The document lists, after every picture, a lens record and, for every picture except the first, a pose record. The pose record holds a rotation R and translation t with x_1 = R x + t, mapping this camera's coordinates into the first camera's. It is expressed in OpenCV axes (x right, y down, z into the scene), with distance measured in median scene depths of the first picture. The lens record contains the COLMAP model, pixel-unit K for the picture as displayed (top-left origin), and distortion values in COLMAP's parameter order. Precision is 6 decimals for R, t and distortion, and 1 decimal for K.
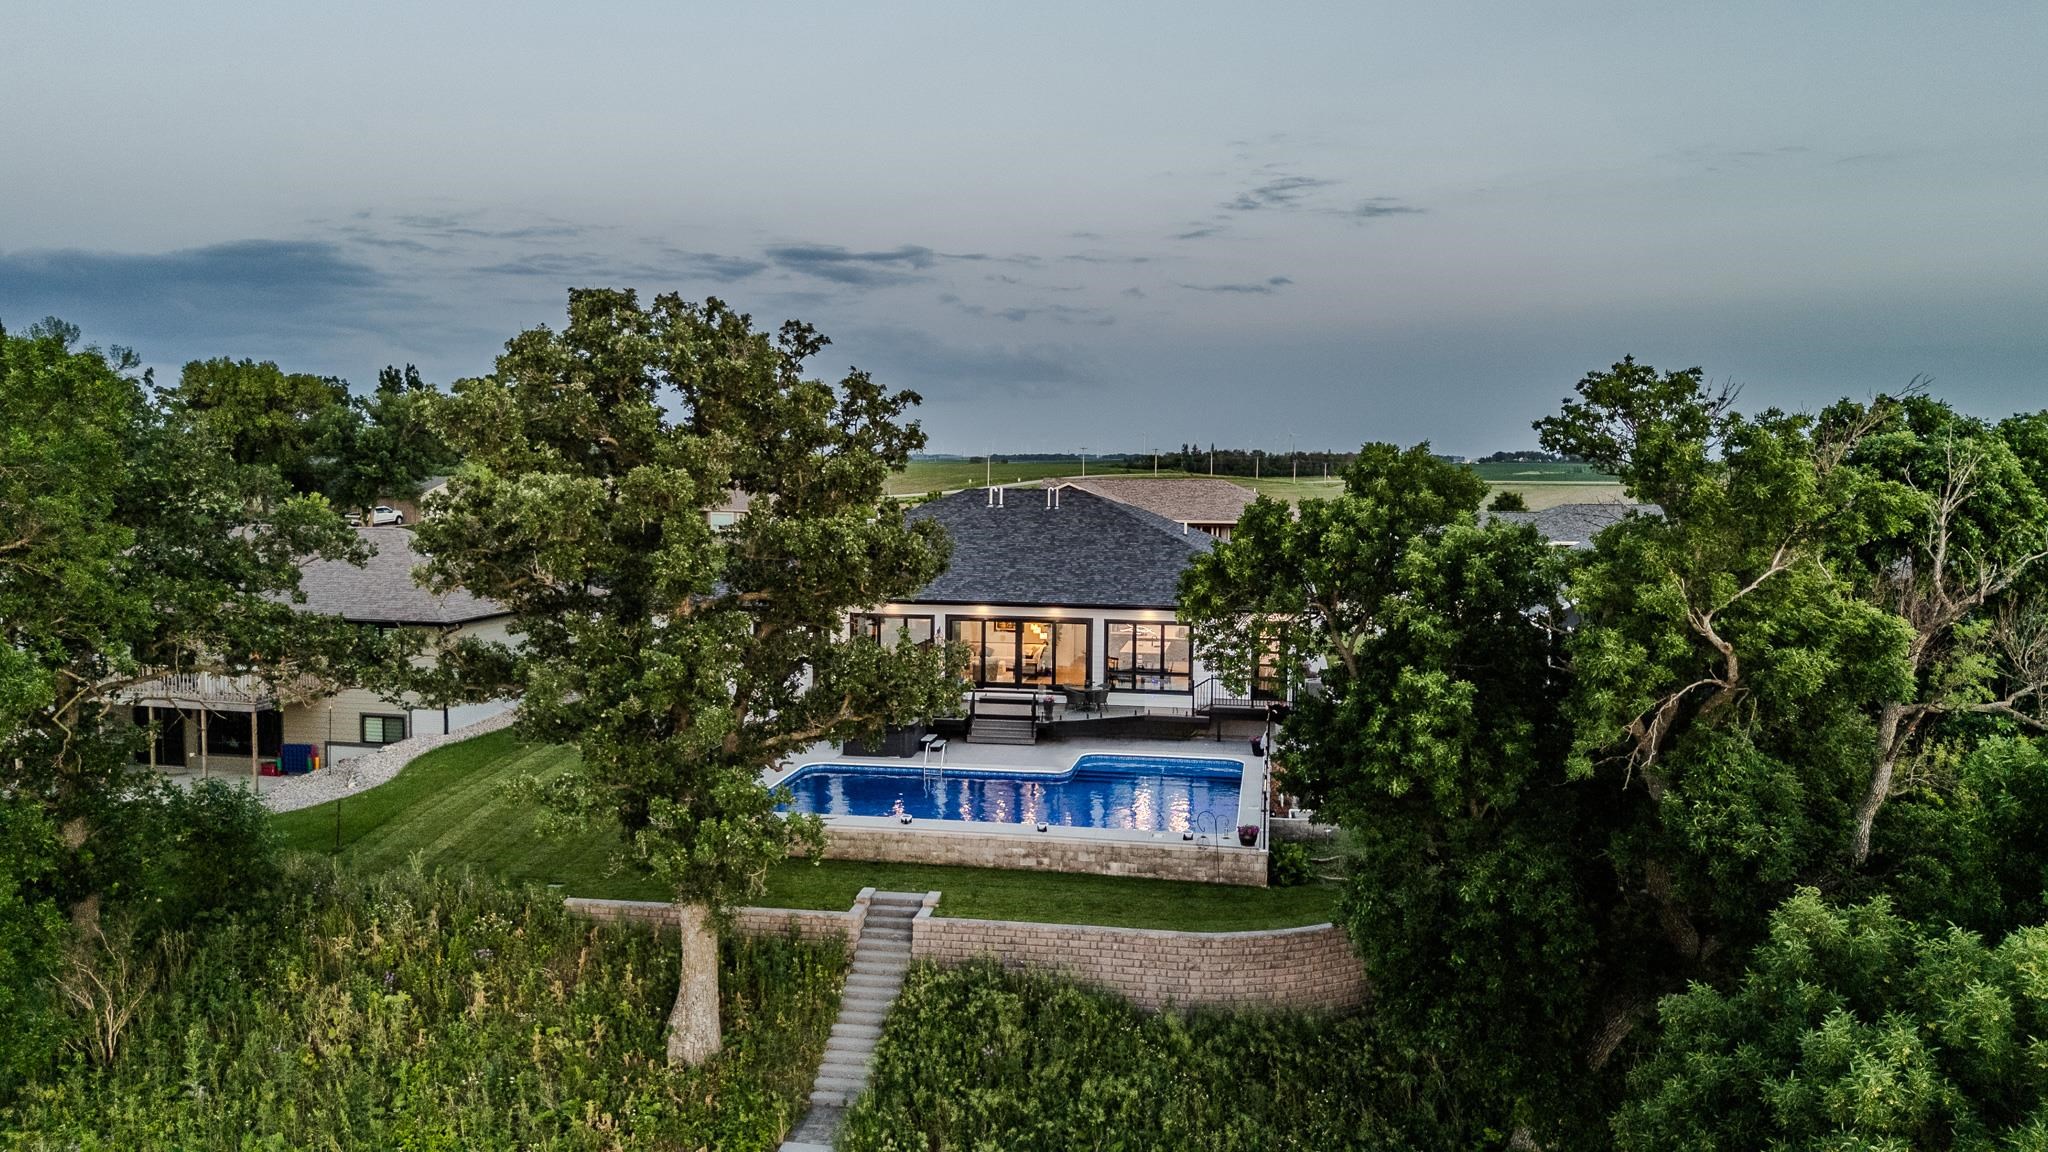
lens RADIAL K [[1519.5, 0, 1024.0], [0, 1519.5, 576.0], [0, 0, 1]] dist [0.062542, -0.055689]
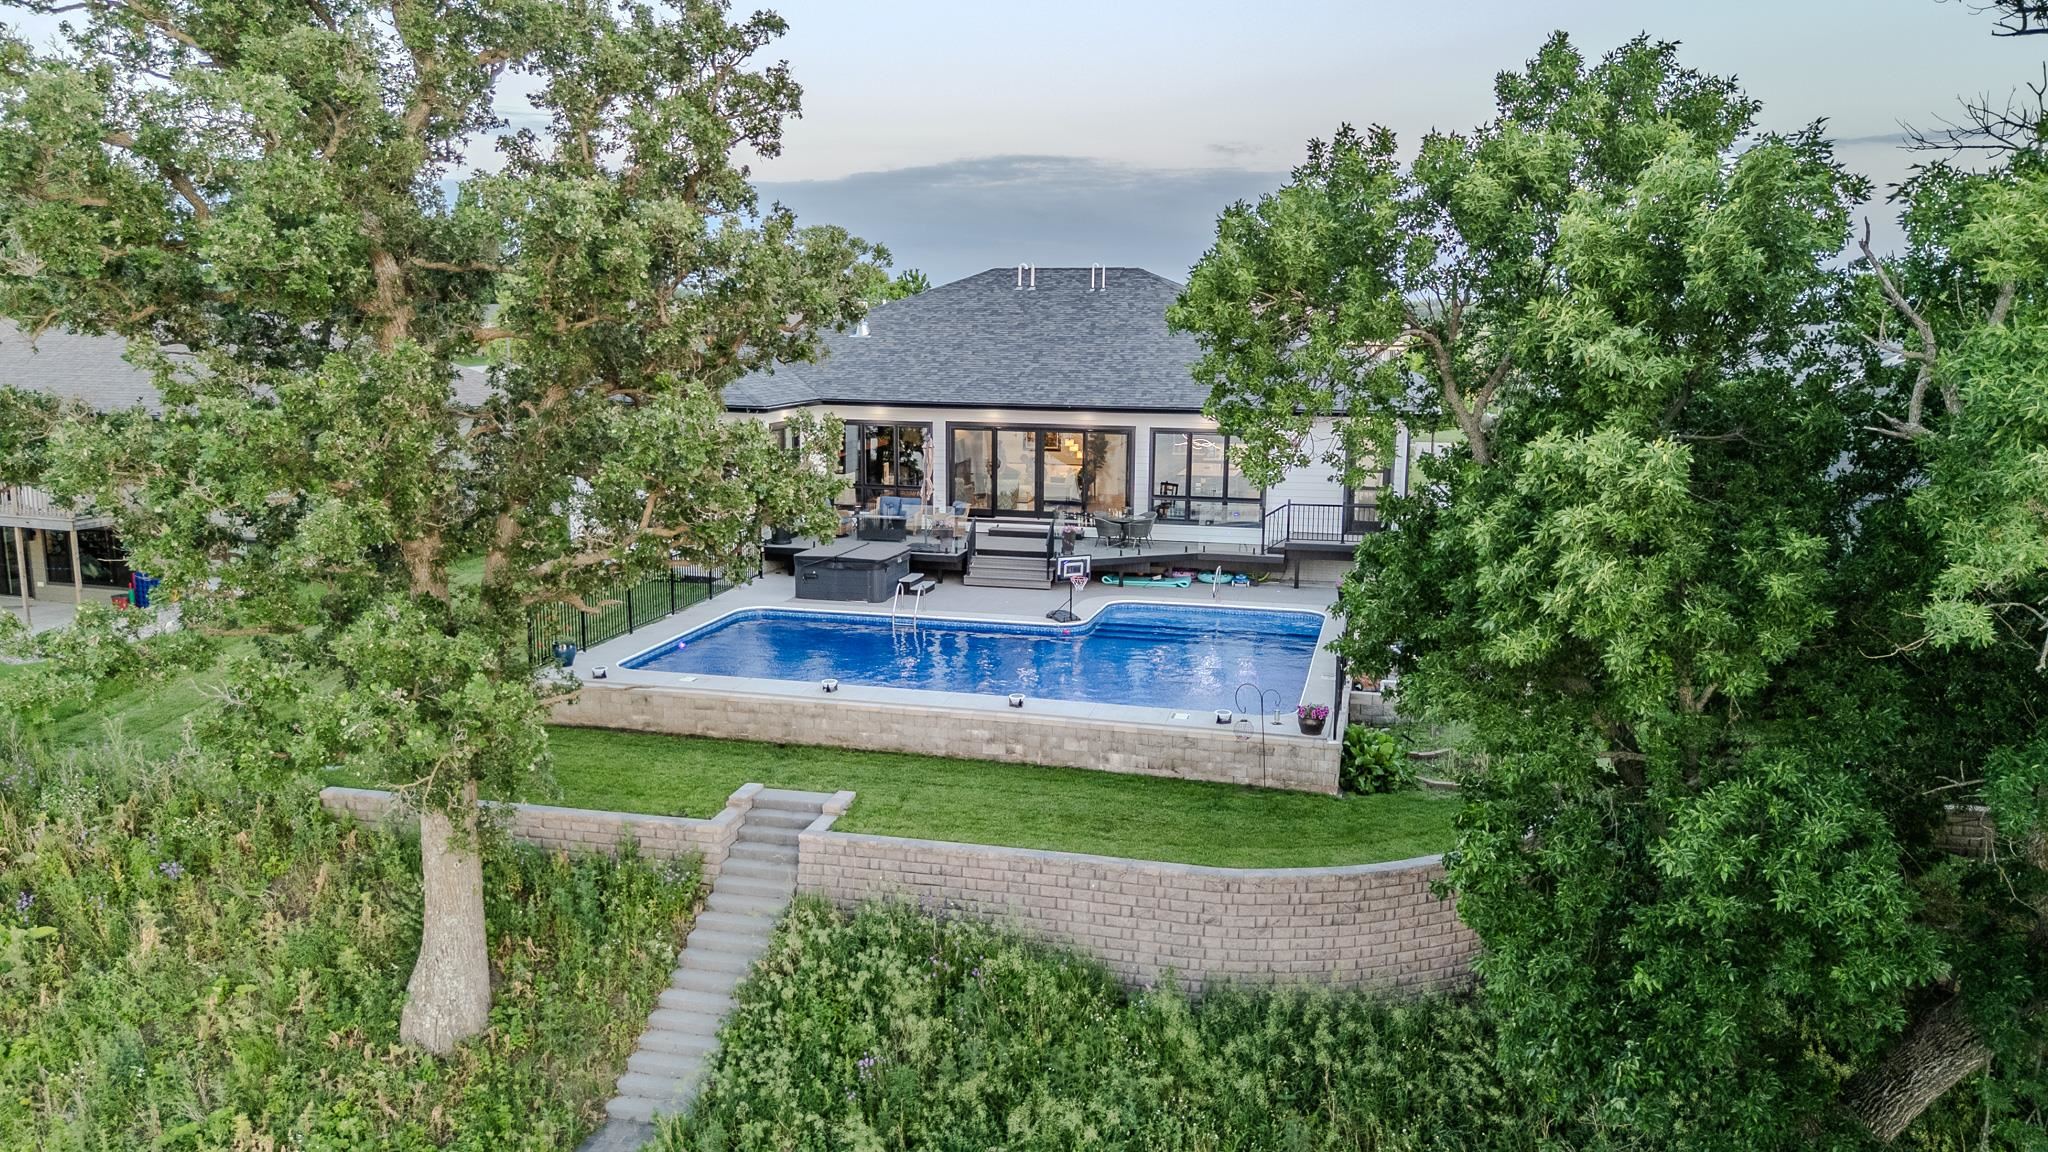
lens RADIAL K [[1517.4, 0, 1024.0], [0, 1517.4, 576.0], [0, 0, 1]] dist [0.111223, -0.126937]
pose [[0.996405, 0.013542, -0.083632, 0.080522], [-0.005614, 0.995526, 0.094318, 0.045884], [0.084535, -0.093510, 0.992023, 0.342246]]
